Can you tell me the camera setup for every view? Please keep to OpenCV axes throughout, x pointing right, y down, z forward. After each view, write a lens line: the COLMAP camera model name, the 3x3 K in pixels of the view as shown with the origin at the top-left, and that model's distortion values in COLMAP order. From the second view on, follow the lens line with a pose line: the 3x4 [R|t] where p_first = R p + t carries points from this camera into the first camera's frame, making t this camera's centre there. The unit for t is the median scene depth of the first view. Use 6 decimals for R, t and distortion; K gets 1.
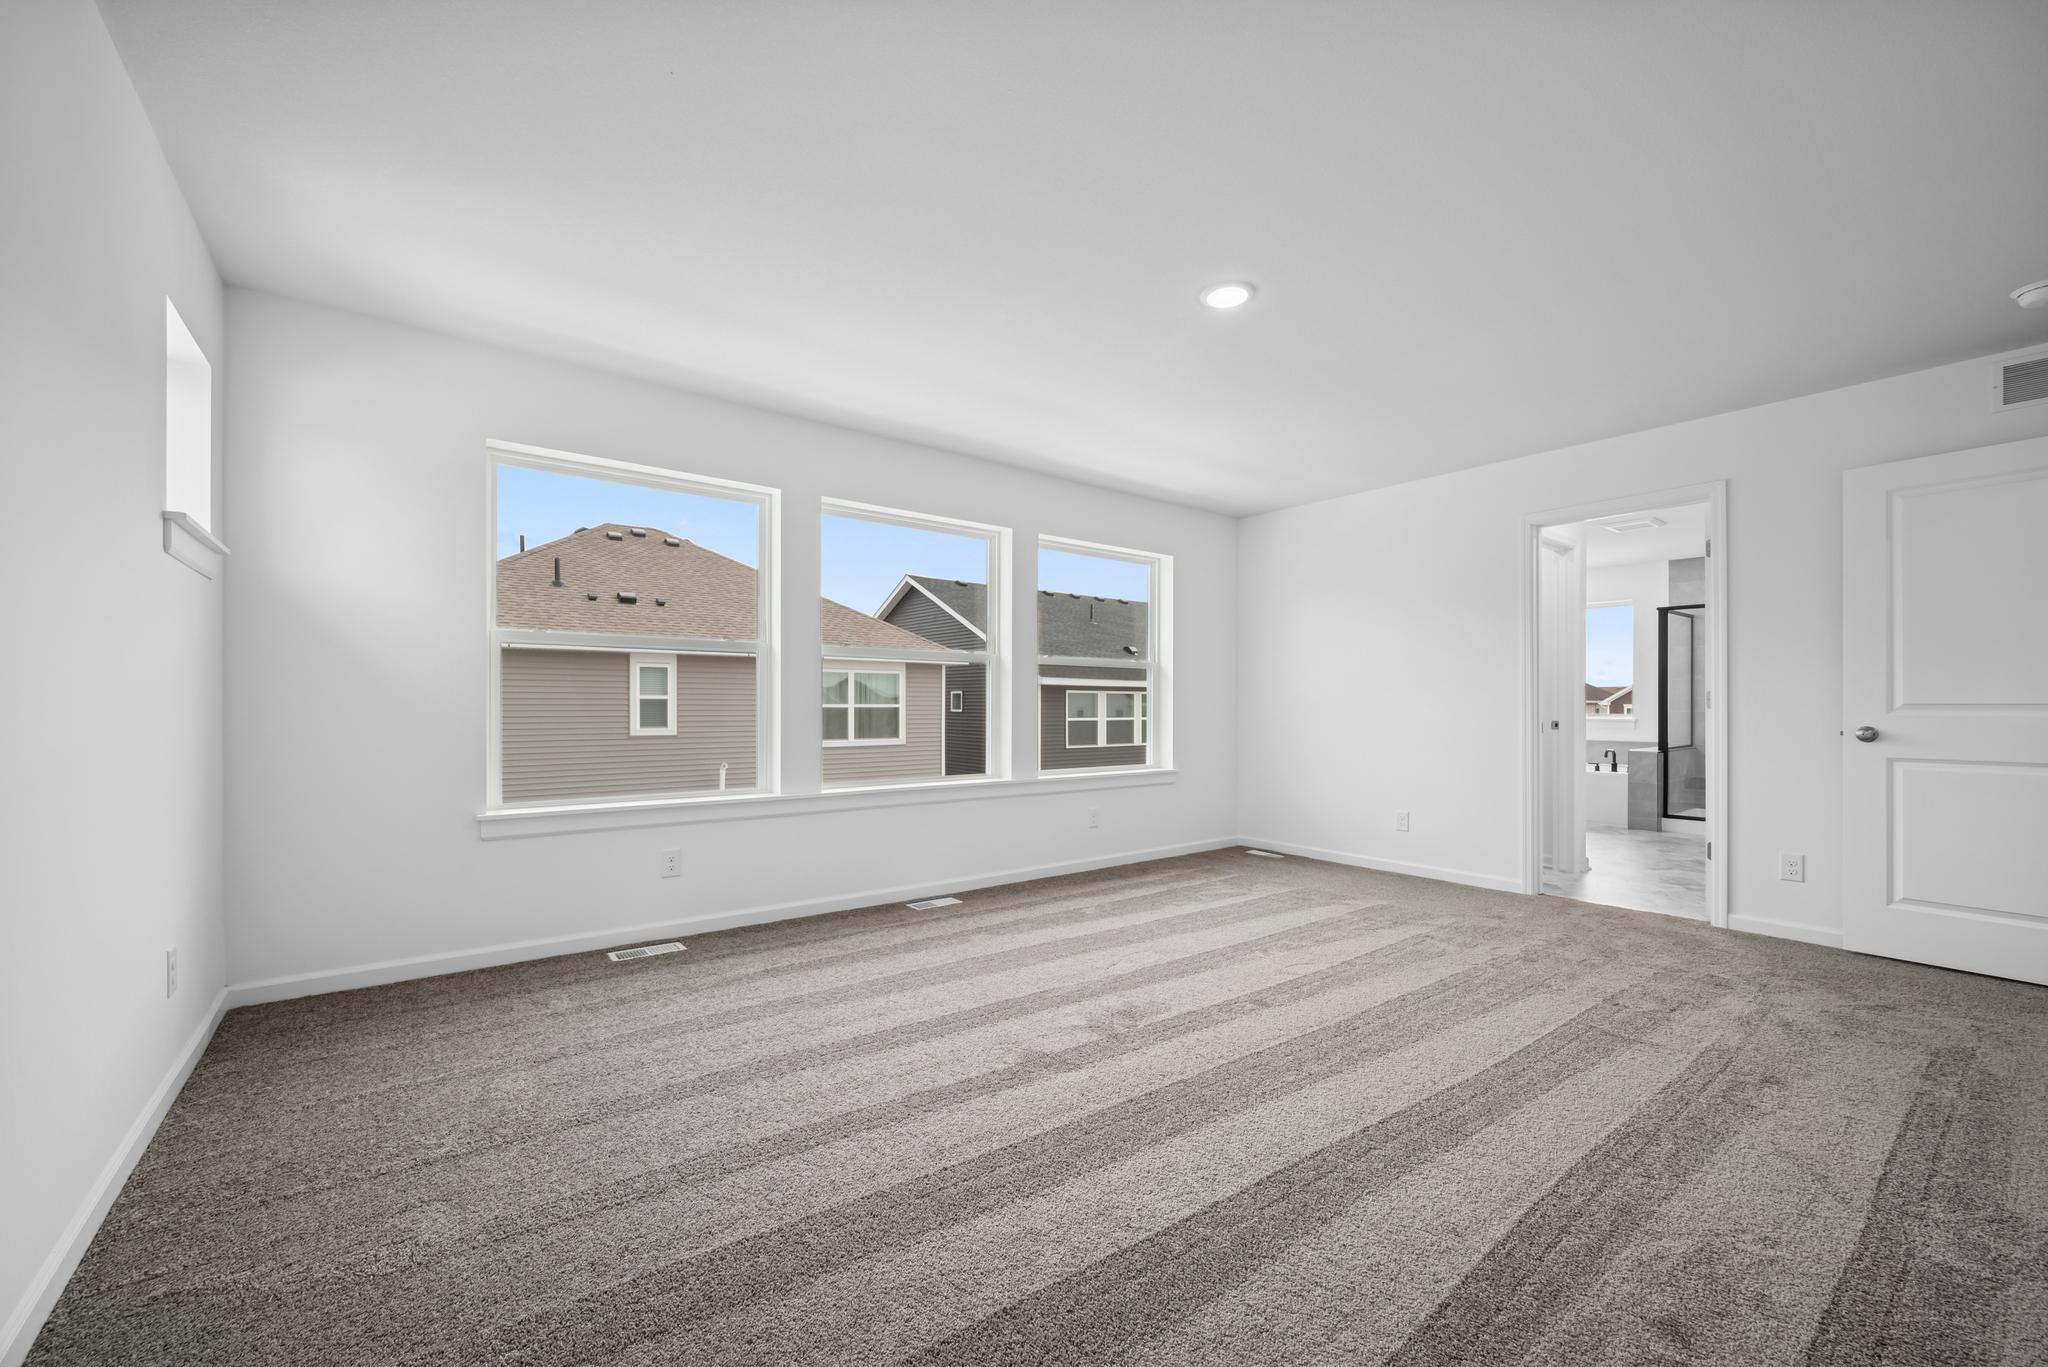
lens RADIAL K [[820.0, 0, 1028.3], [0, 820.0, 697.2], [0, 0, 1]] dist [0.000749, 0.000050]
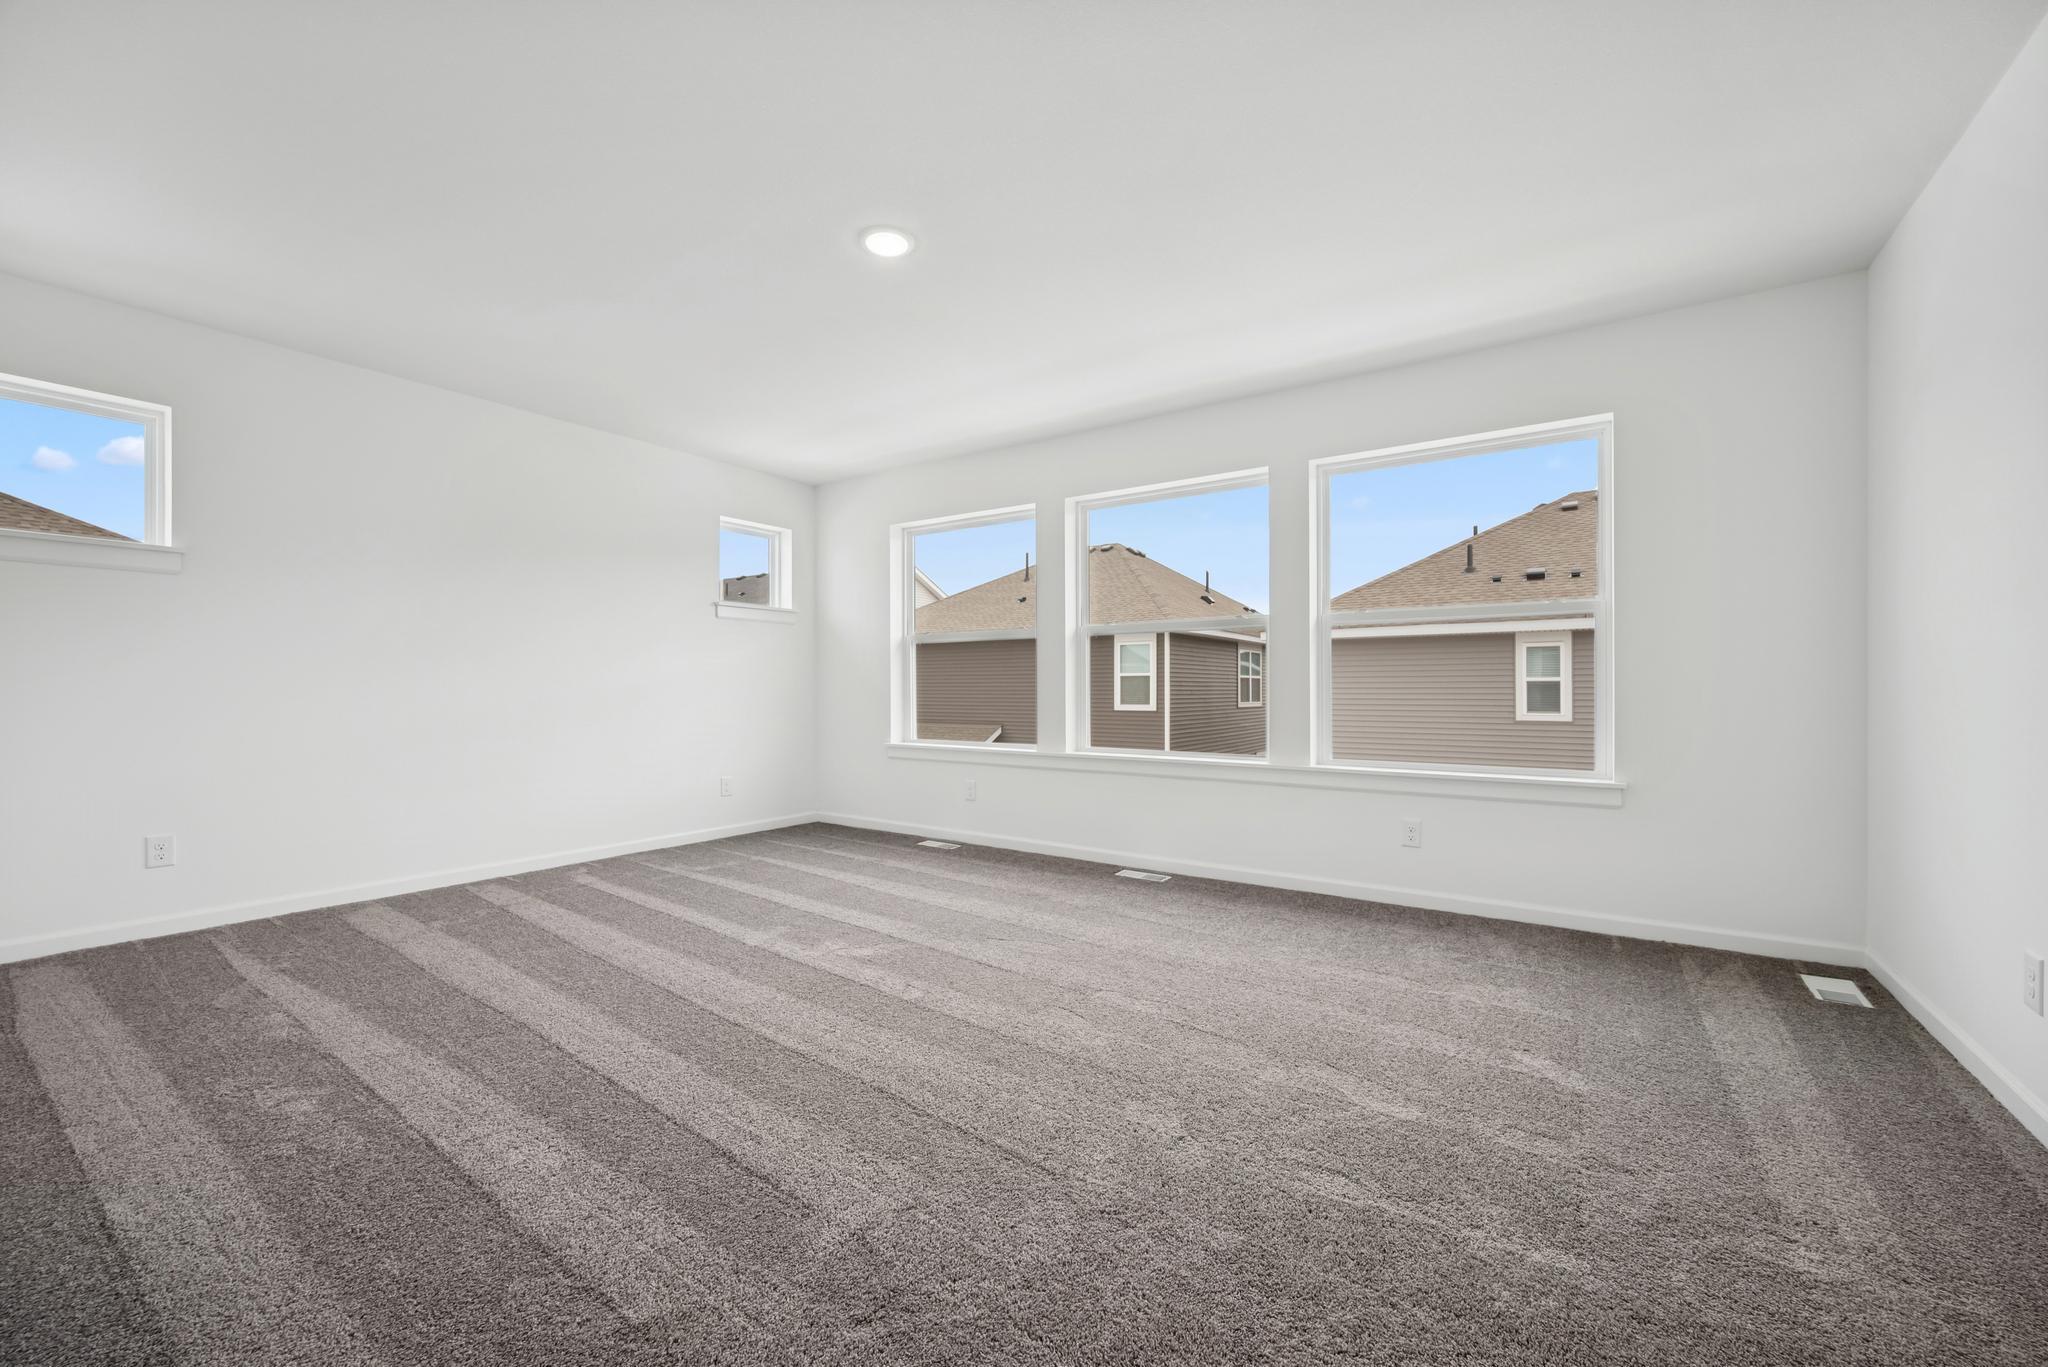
lens RADIAL K [[799.8, 0, 1011.2], [0, 799.8, 680.1], [0, 0, 1]] dist [0.000826, 0.000163]
pose [[0.285592, -0.008011, -0.958318, 0.234131], [0.003763, 0.999967, -0.007237, 0.005367], [0.958344, -0.001539, 0.285613, 0.174170]]
